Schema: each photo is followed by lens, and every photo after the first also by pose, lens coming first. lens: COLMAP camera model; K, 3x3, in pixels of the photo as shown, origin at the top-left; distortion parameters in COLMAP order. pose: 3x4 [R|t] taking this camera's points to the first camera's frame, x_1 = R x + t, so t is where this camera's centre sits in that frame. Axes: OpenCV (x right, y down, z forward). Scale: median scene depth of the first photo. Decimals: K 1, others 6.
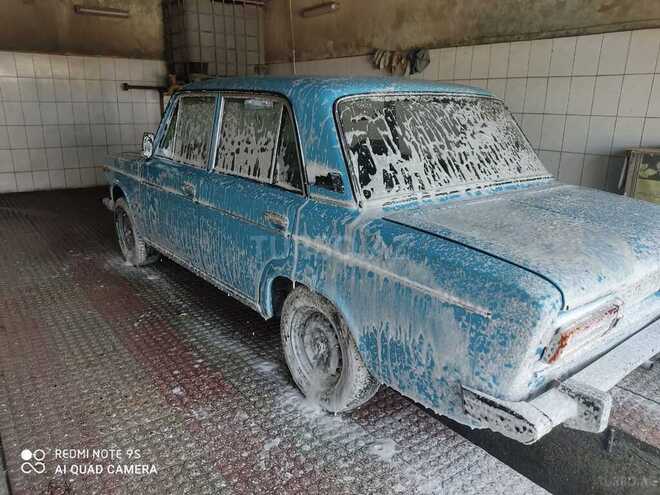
lens RADIAL K [[508.2, 0, 333.8], [0, 508.2, 247.8], [0, 0, 1]] dist [0.048691, -0.077311]
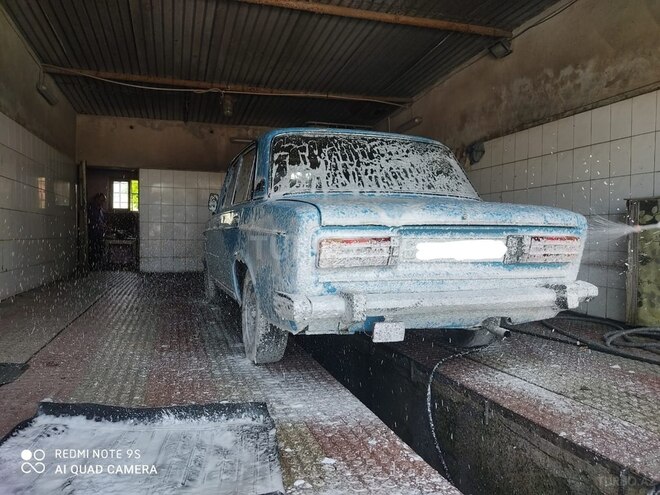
lens RADIAL K [[508.2, 0, 327.1], [0, 508.2, 245.0], [0, 0, 1]] dist [0.048691, -0.077311]
pose [[0.937349, -0.002595, -0.348383, 0.414076], [-0.089806, 0.964379, -0.248813, 0.230879], [0.336619, 0.264512, 0.903726, -0.116850]]
